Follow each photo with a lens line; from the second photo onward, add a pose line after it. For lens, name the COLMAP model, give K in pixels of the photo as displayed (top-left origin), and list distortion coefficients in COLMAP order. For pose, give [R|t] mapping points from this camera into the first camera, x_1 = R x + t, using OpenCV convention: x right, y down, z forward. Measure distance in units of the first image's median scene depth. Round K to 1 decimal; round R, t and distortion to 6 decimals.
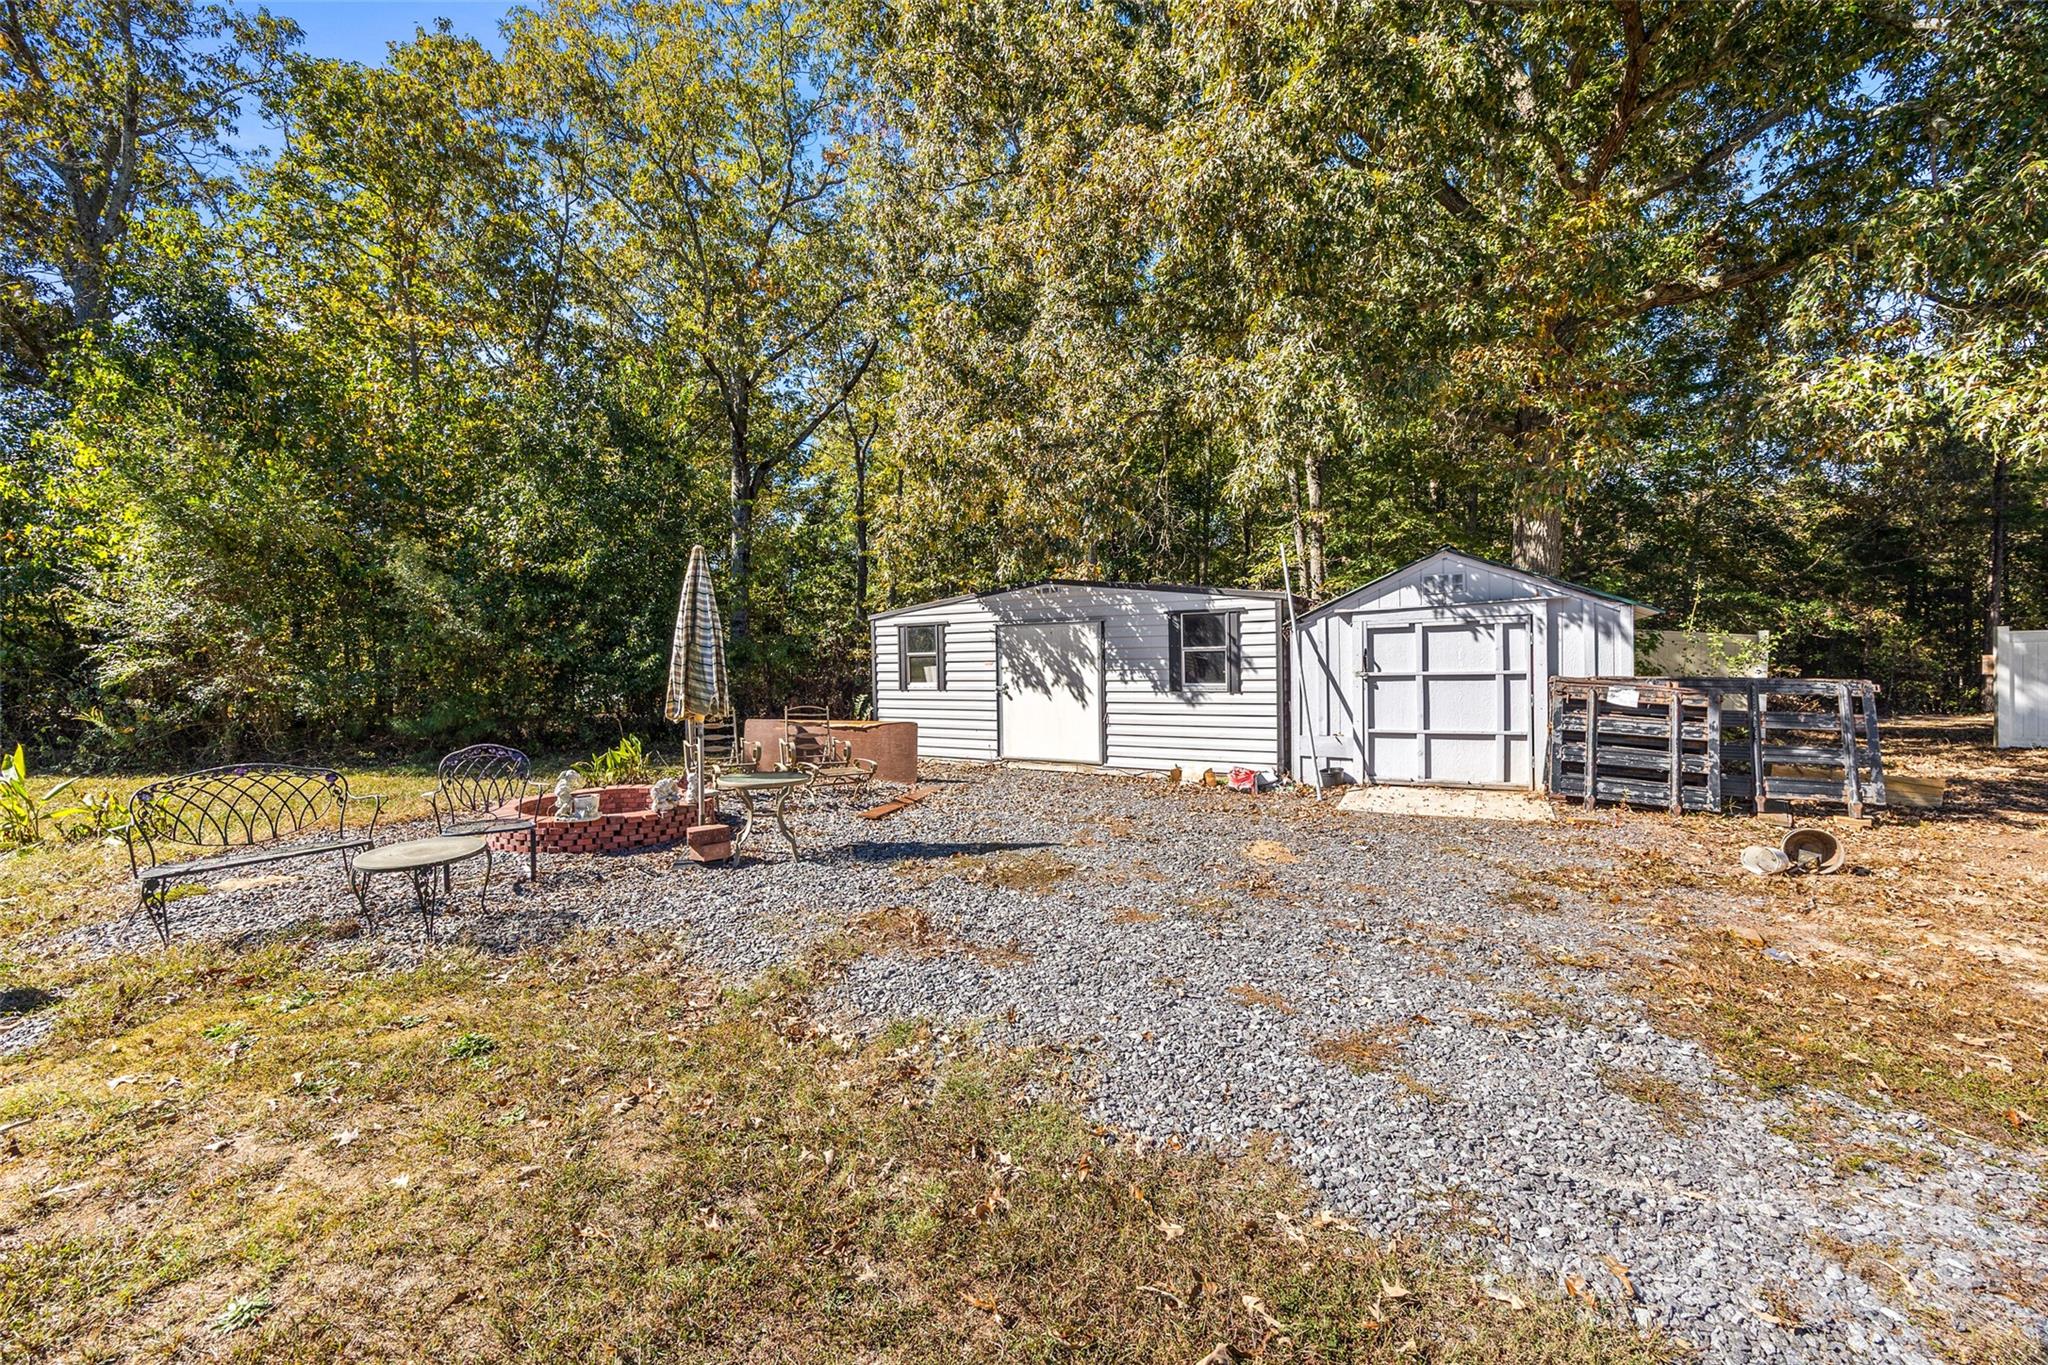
lens RADIAL K [[793.8, 0, 1026.1], [0, 793.8, 685.5], [0, 0, 1]] dist [0.000366, -0.000286]
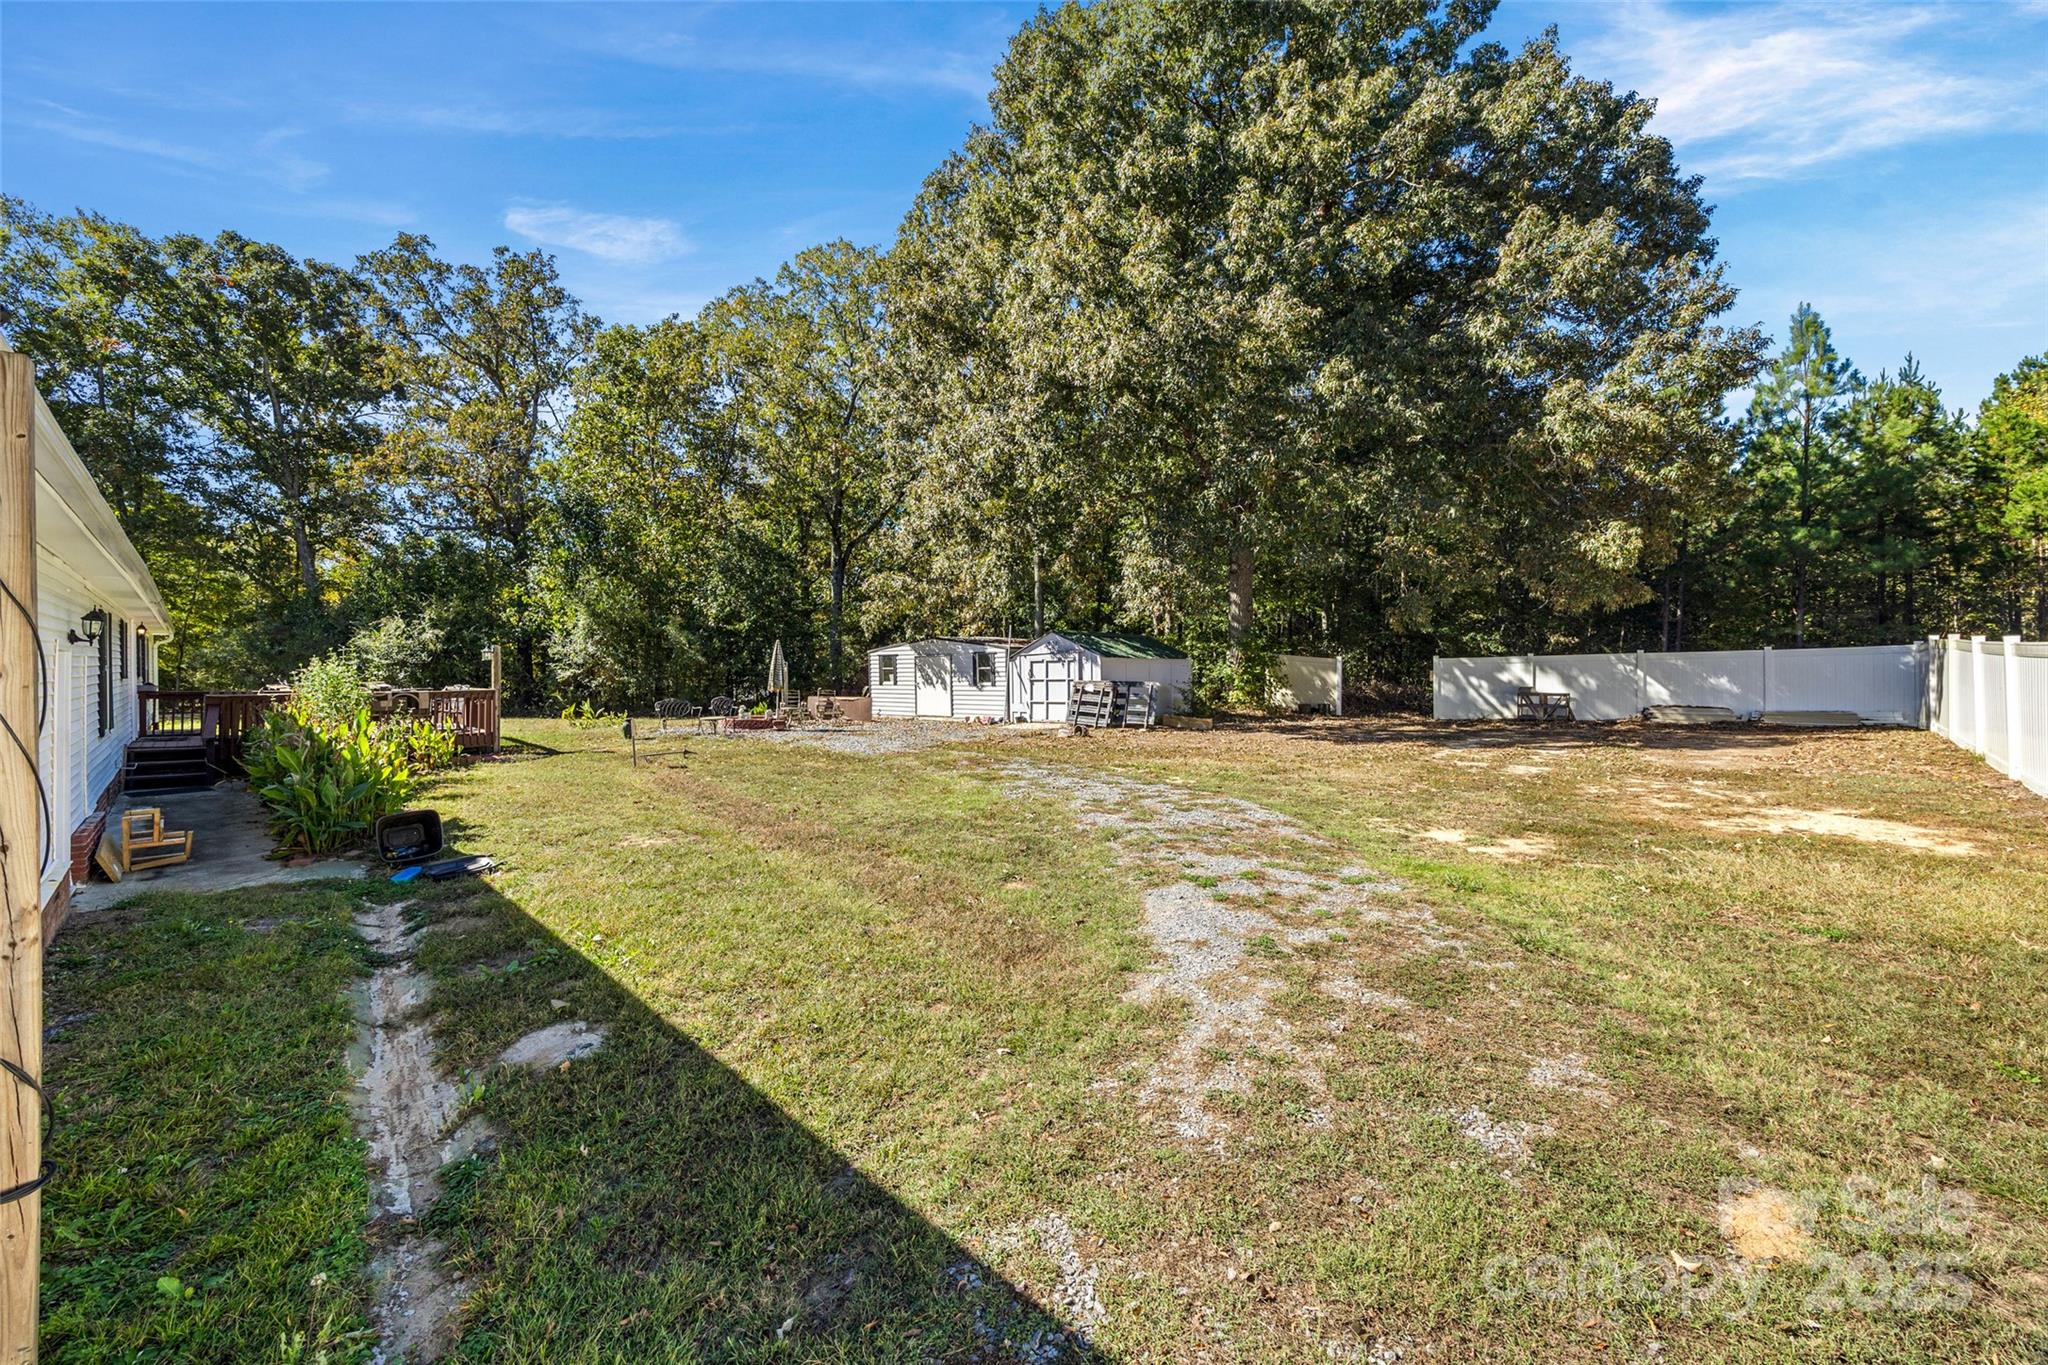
lens RADIAL K [[793.8, 0, 1022.7], [0, 793.8, 678.6], [0, 0, 1]] dist [0.000366, -0.000286]
pose [[0.985934, 0.005138, -0.167056, 0.701867], [-0.006699, 0.999939, -0.008781, 0.005971], [0.167001, 0.009776, 0.985908, -1.286048]]
